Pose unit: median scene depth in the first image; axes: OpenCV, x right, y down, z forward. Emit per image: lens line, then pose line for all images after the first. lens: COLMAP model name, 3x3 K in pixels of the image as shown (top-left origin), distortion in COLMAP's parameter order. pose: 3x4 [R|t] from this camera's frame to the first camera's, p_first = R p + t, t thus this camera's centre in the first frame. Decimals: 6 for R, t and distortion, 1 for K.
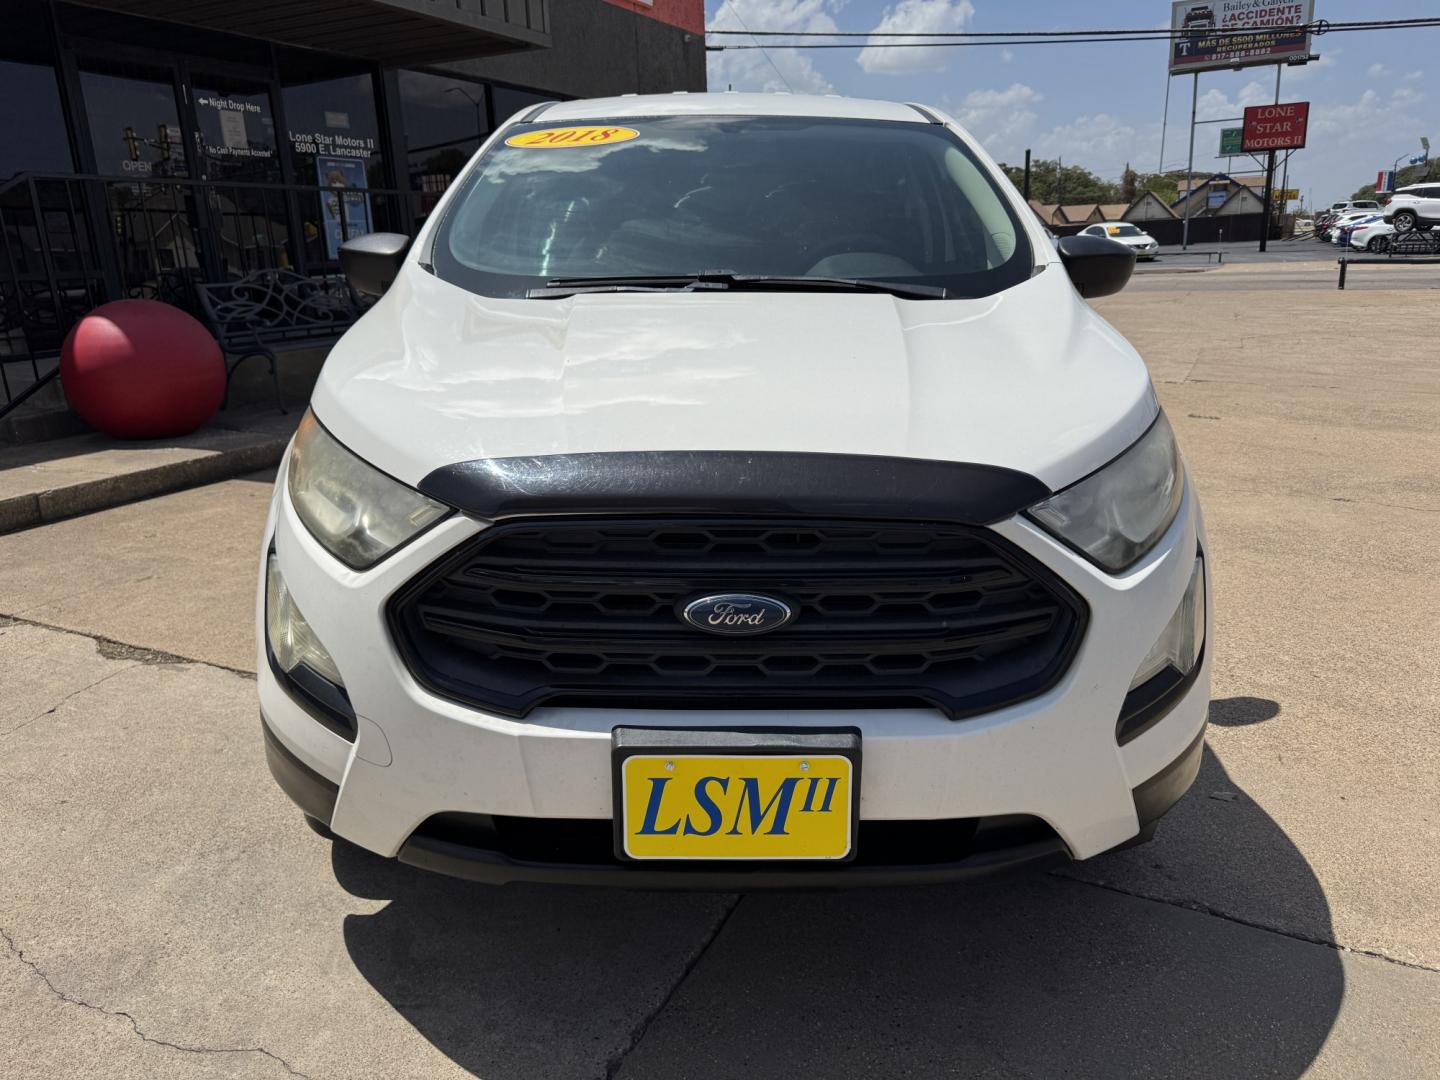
lens RADIAL K [[1044.5, 0, 720.0], [0, 1044.5, 540.0], [0, 0, 1]] dist [0.003300, 0.000209]
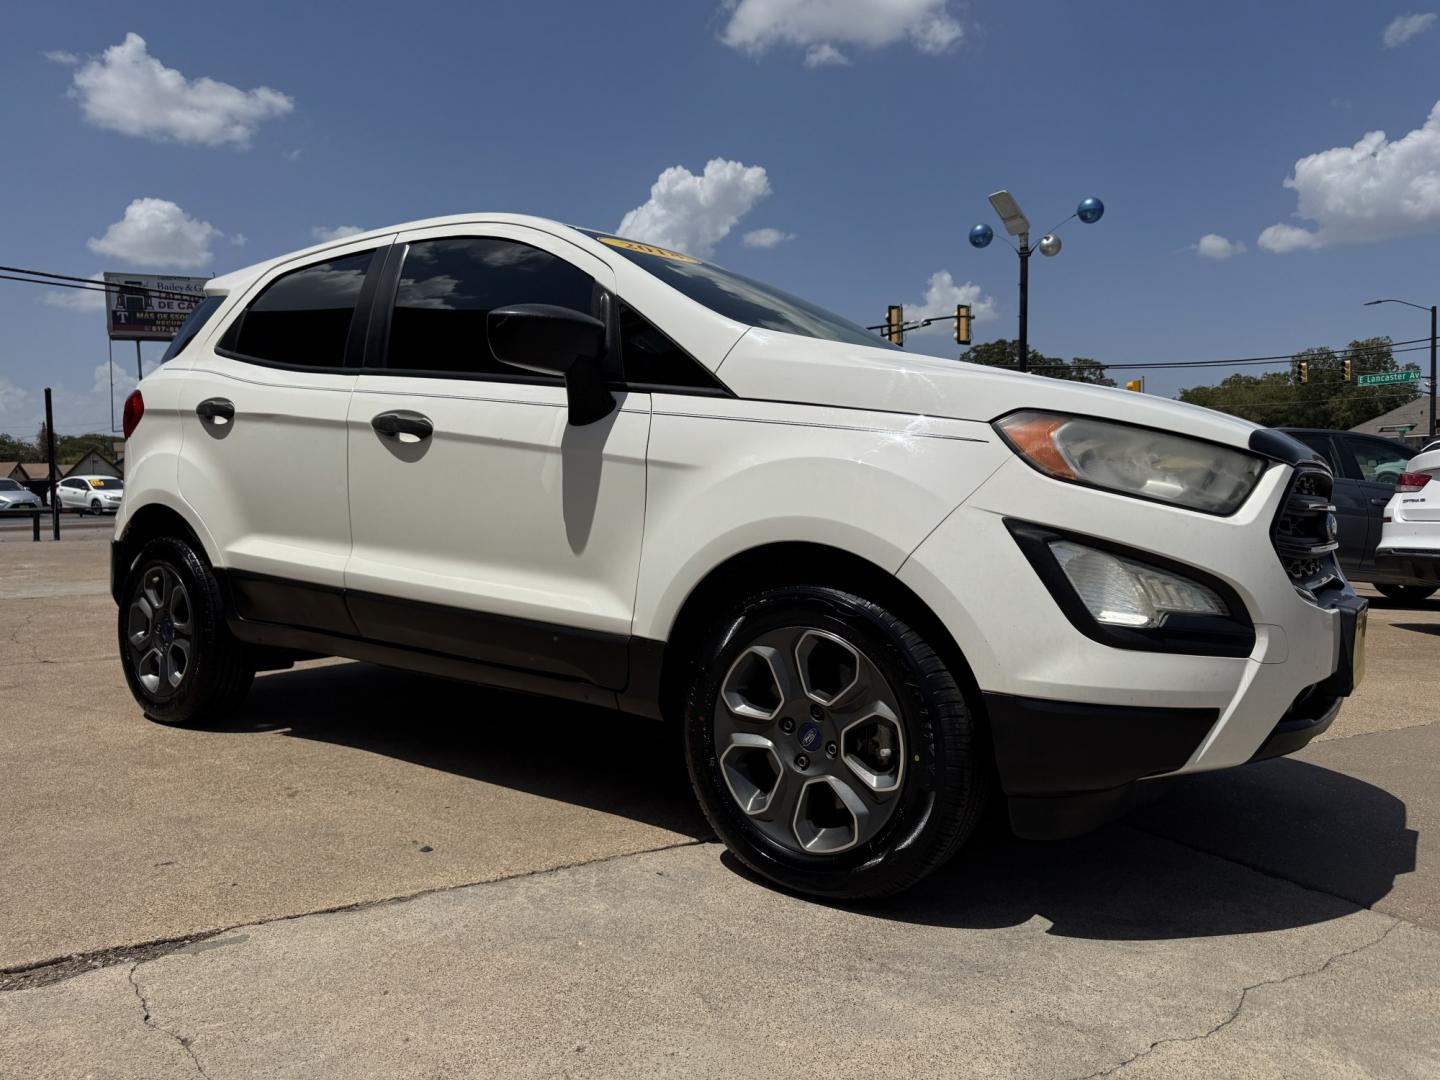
lens RADIAL K [[1044.5, 0, 720.0], [0, 1044.5, 540.0], [0, 0, 1]] dist [0.003300, 0.000209]
pose [[0.565244, -0.017103, 0.824746, -0.198475], [0.221371, 0.966258, -0.131680, 0.009999], [-0.794666, 0.257007, 0.549958, 0.091779]]
